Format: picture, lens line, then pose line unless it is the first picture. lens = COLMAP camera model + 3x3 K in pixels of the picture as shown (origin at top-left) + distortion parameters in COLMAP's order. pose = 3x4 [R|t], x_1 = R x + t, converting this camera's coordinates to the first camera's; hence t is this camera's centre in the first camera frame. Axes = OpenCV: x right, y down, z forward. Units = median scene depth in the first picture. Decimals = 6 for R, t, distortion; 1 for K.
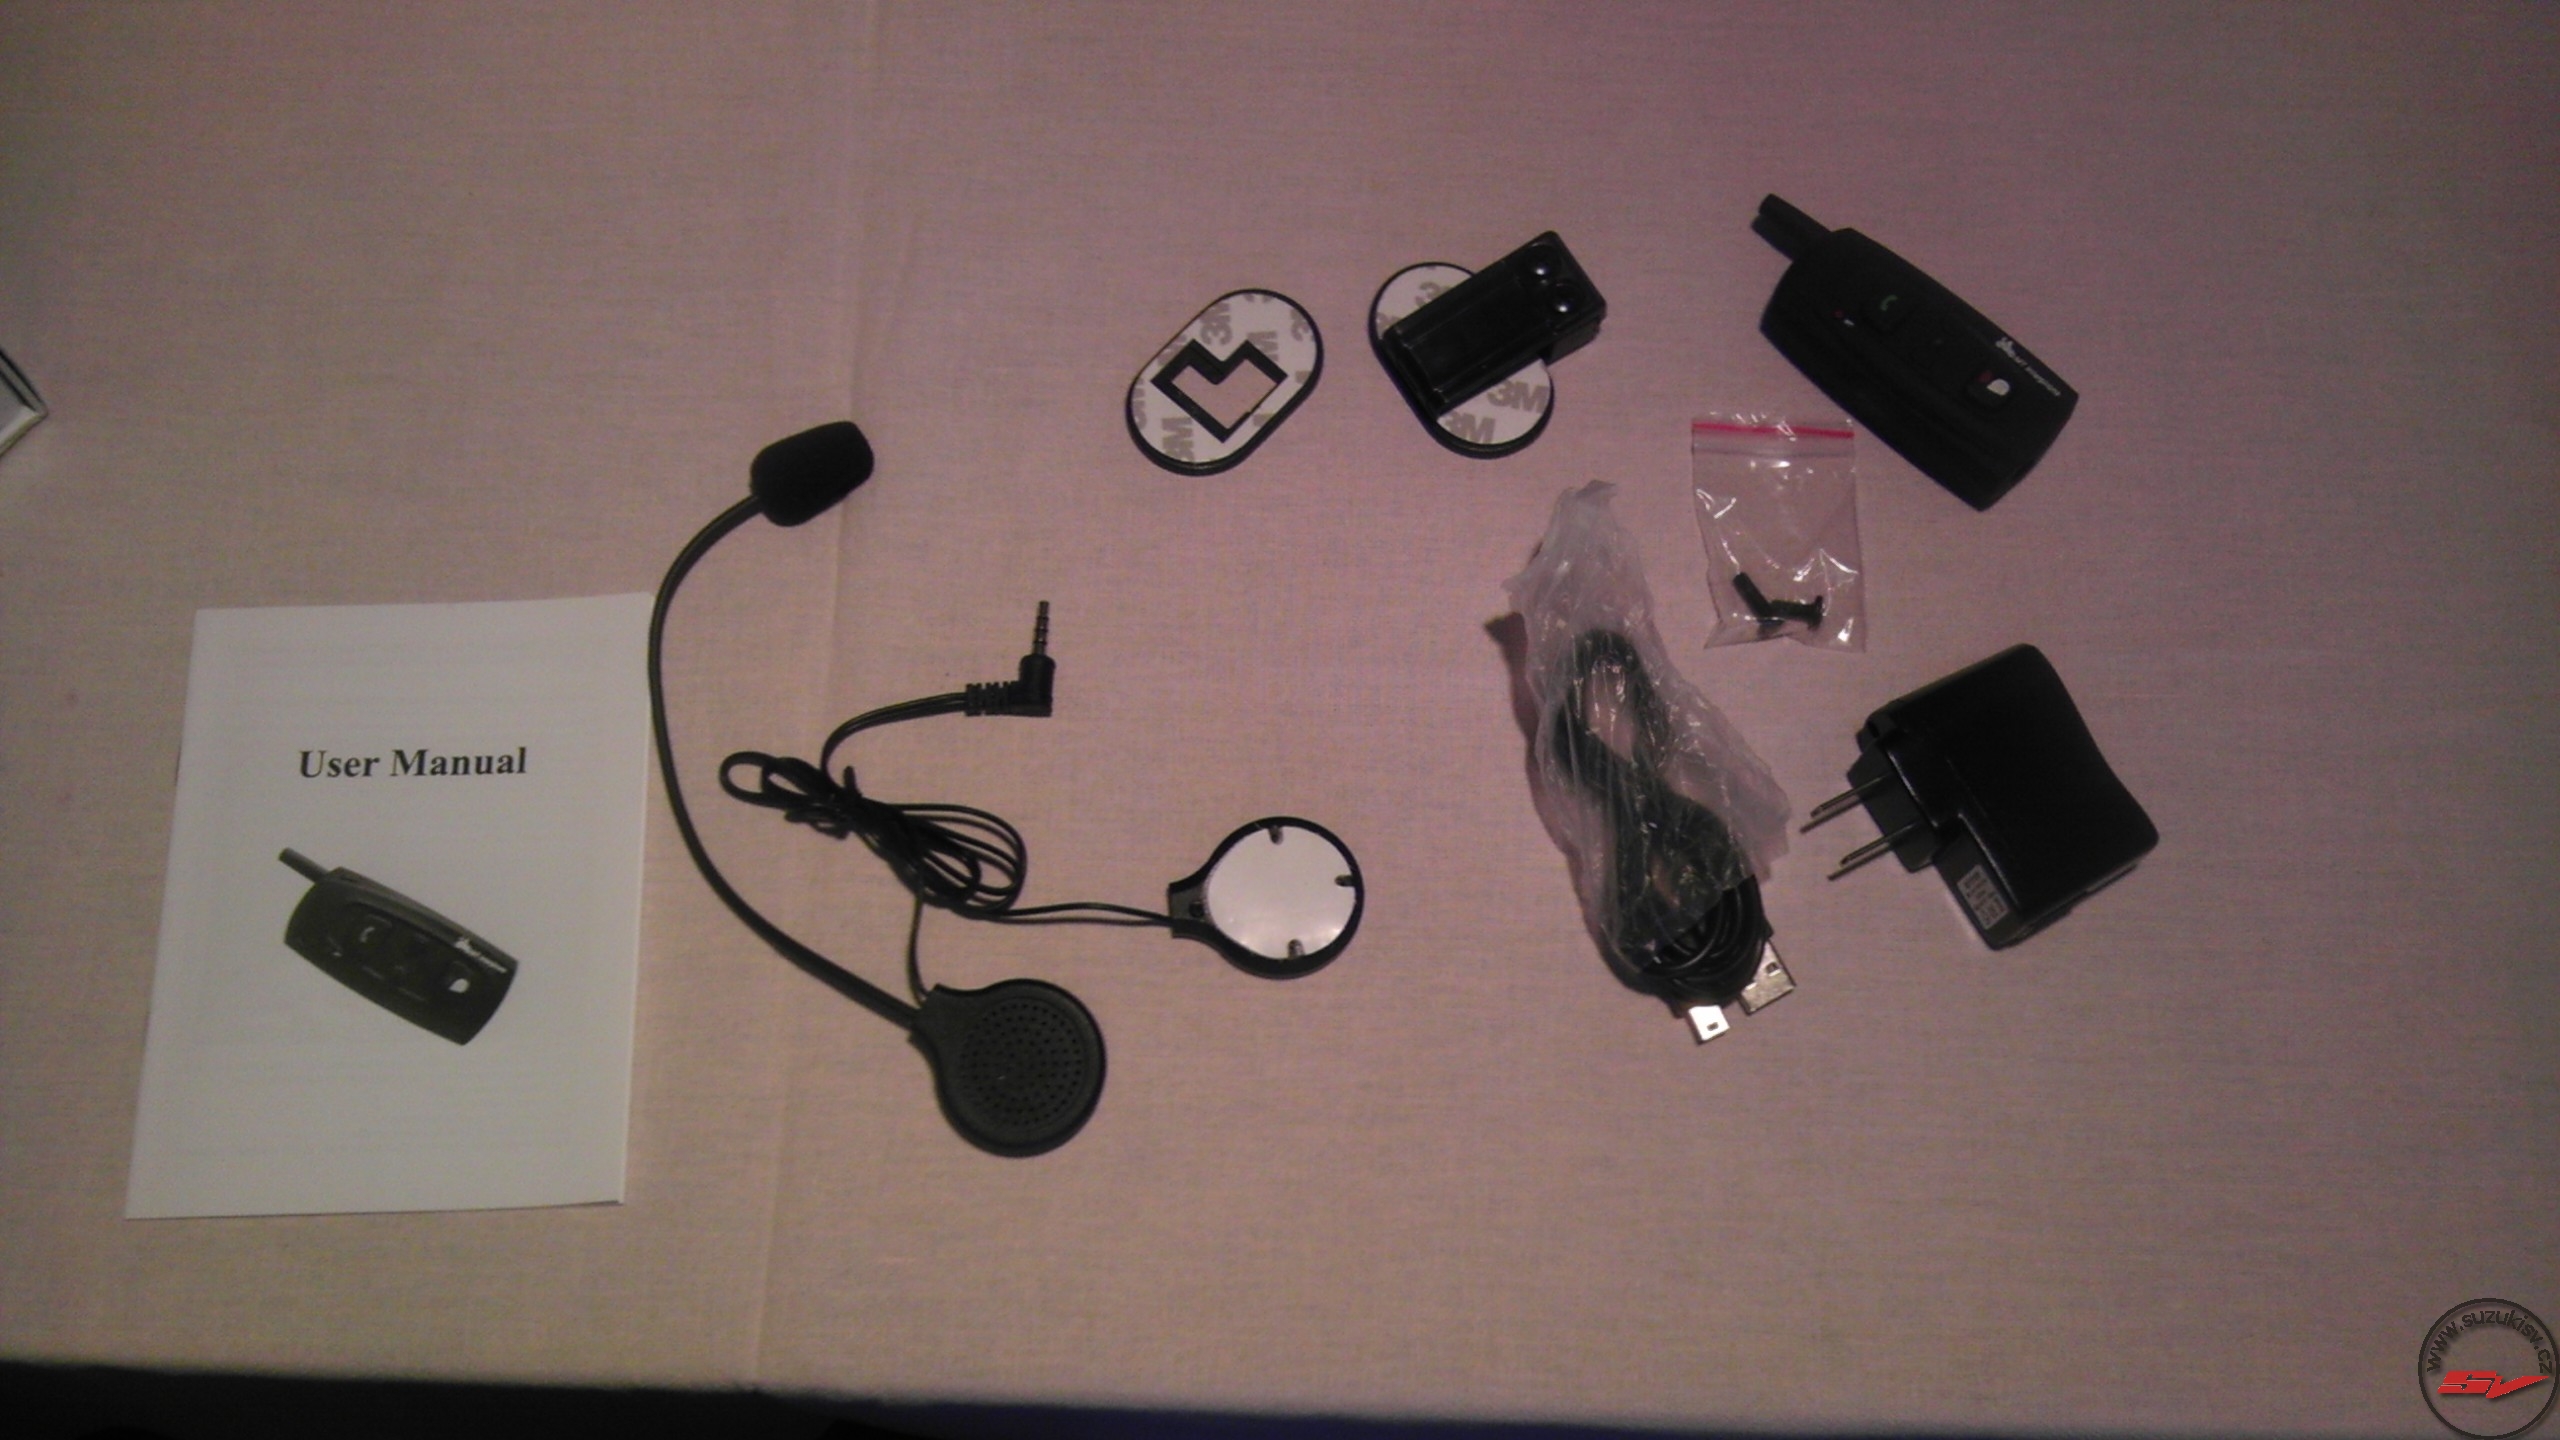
lens RADIAL K [[2630.5, 0, 1285.0], [0, 2630.5, 720.1], [0, 0, 1]] dist [0.011814, 0.000000]
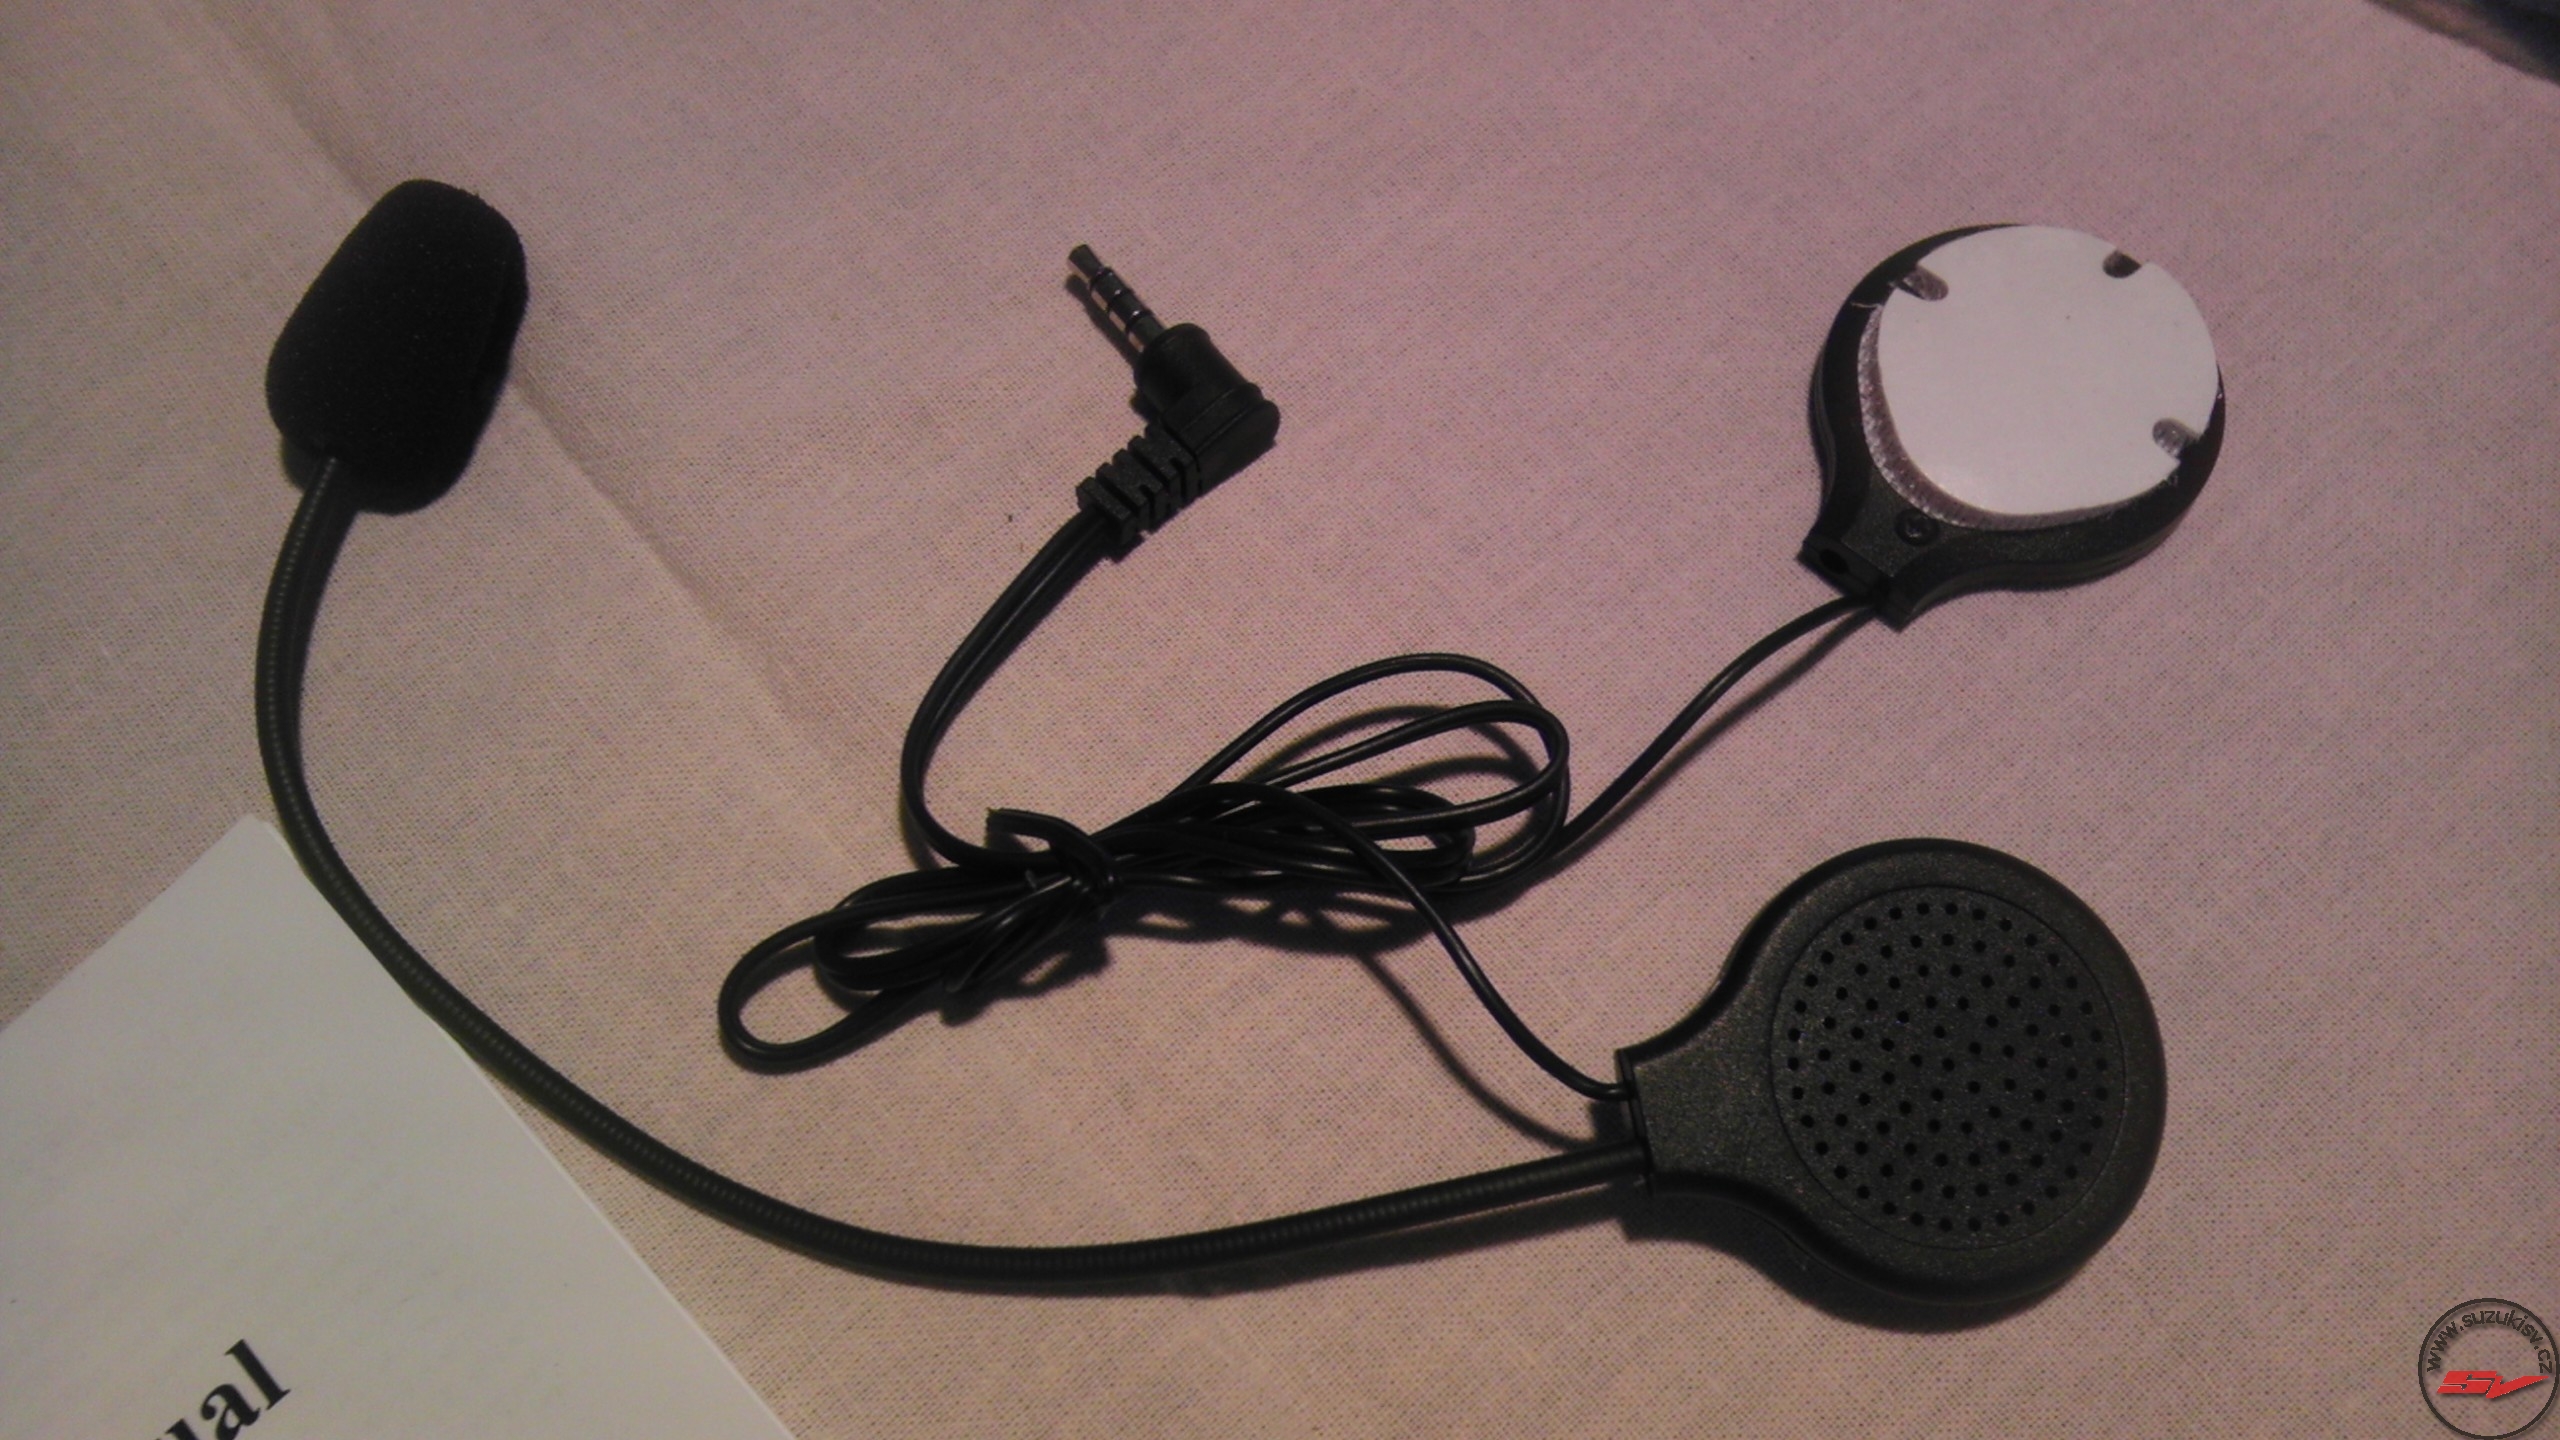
lens RADIAL K [[2630.5, 0, 1271.8], [0, 2630.5, 727.3], [0, 0, 1]] dist [0.011814, 0.000000]
pose [[0.754631, -0.607923, 0.246904, -0.221997], [0.623342, 0.781705, 0.019536, 0.025608], [-0.204883, 0.139163, 0.968843, 0.617763]]
